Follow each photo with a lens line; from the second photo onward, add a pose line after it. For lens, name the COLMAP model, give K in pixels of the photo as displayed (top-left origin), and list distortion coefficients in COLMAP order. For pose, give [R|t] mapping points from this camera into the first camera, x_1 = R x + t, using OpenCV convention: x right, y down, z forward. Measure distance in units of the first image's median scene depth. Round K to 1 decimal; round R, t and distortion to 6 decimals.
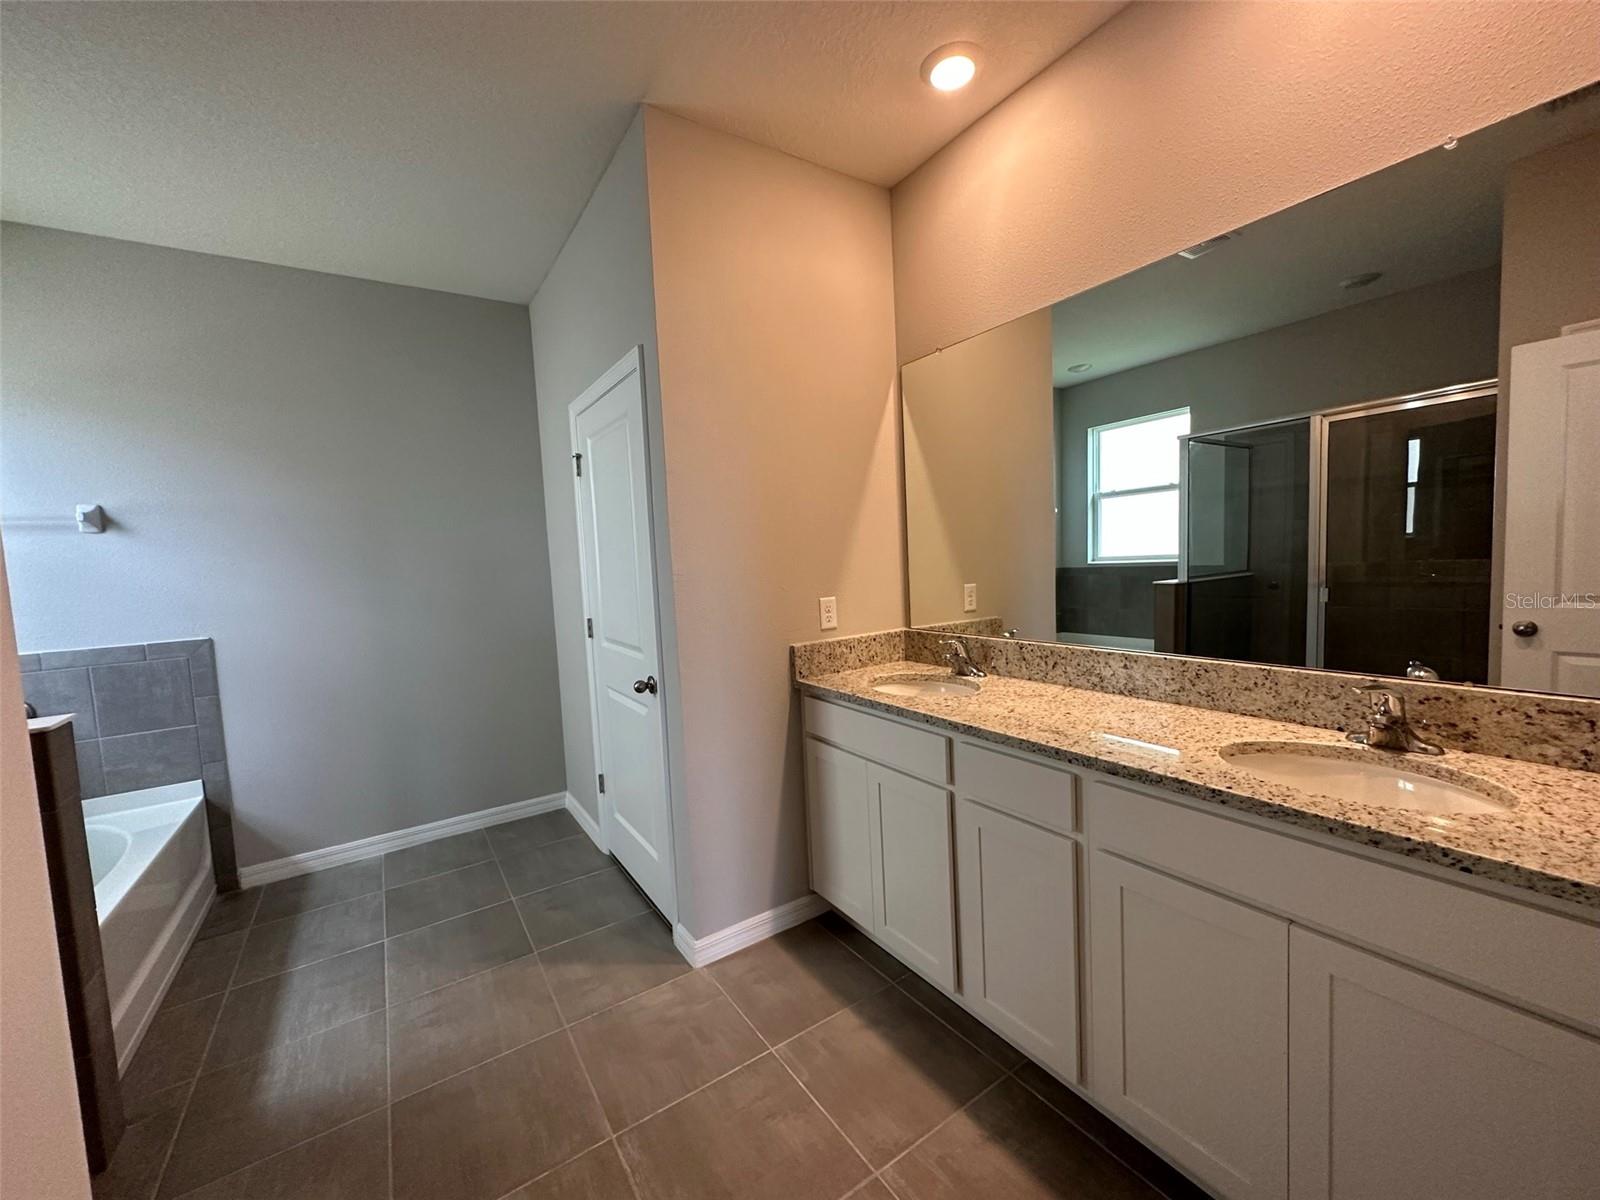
lens RADIAL K [[635.2, 0, 800.0], [0, 635.2, 600.0], [0, 0, 1]] dist [-0.000997, 0.000222]
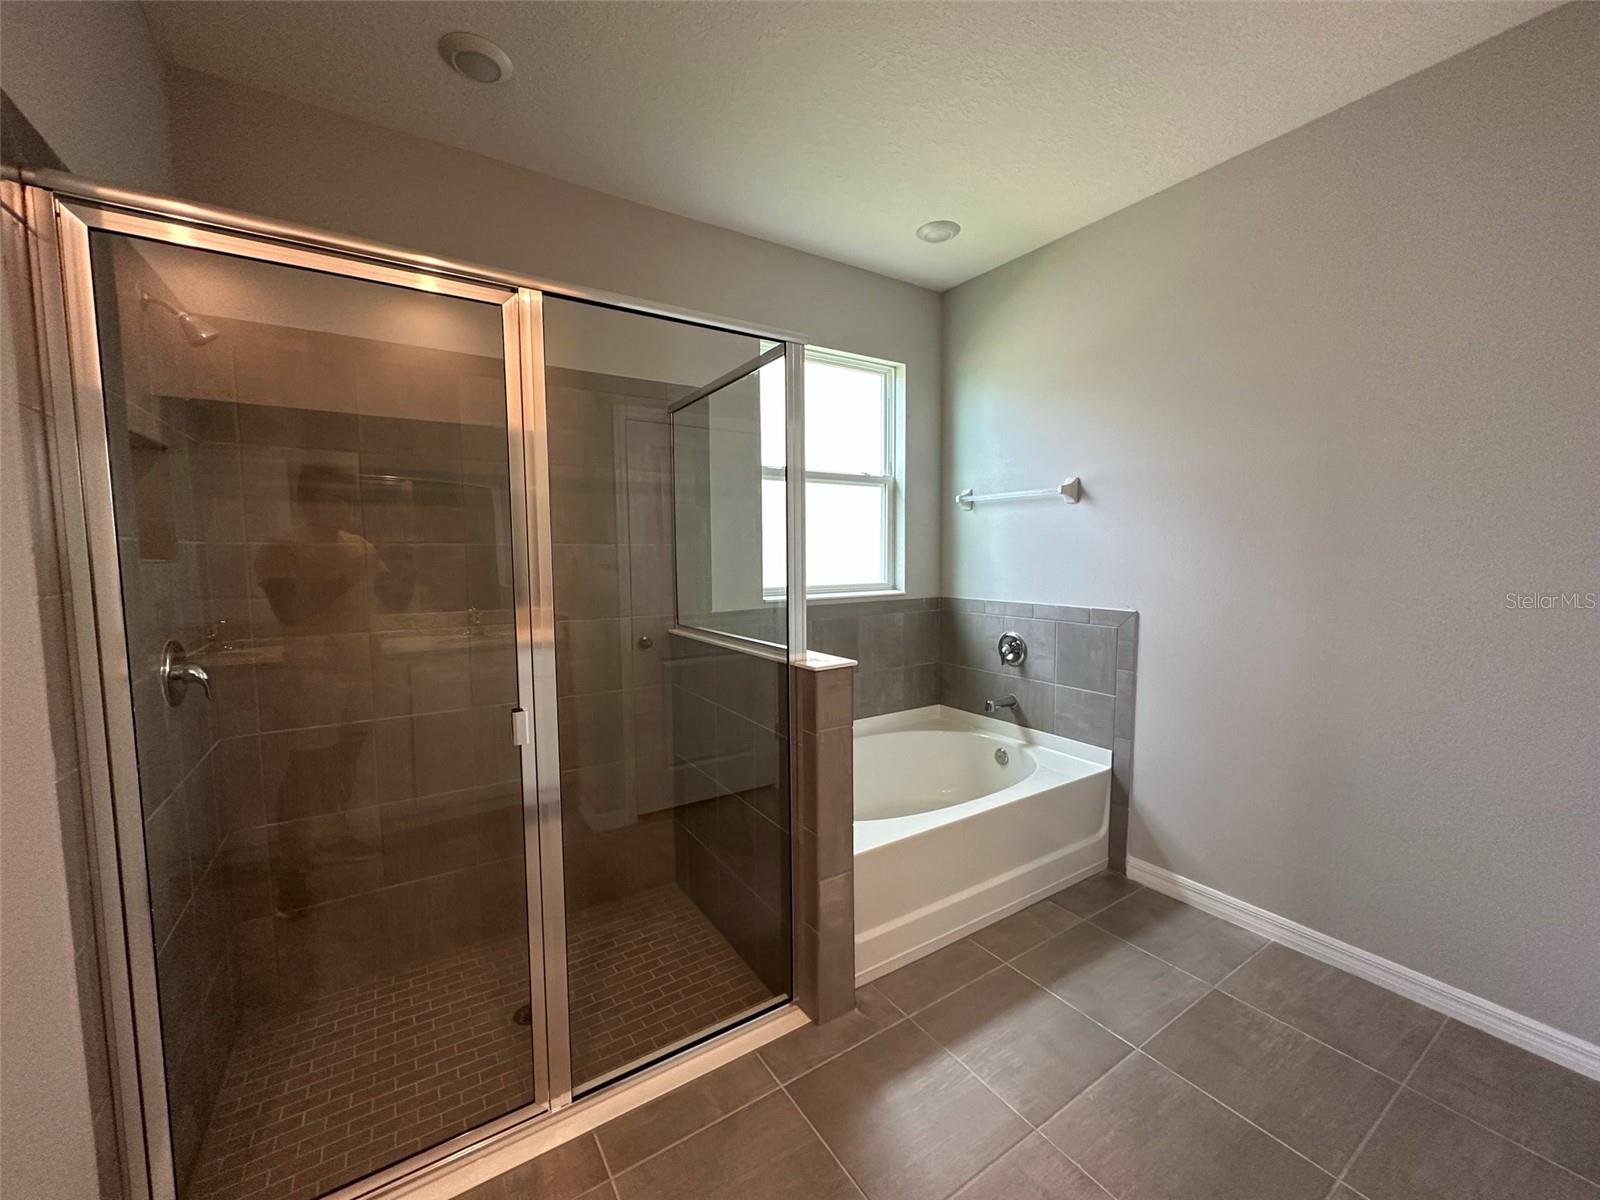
lens RADIAL K [[635.2, 0, 800.0], [0, 635.2, 600.0], [0, 0, 1]] dist [-0.000997, 0.000222]
pose [[-0.001588, 0.129834, -0.991534, 0.012147], [-0.070079, 0.989084, 0.129626, -0.044978], [0.997540, 0.069691, 0.007528, 0.488453]]
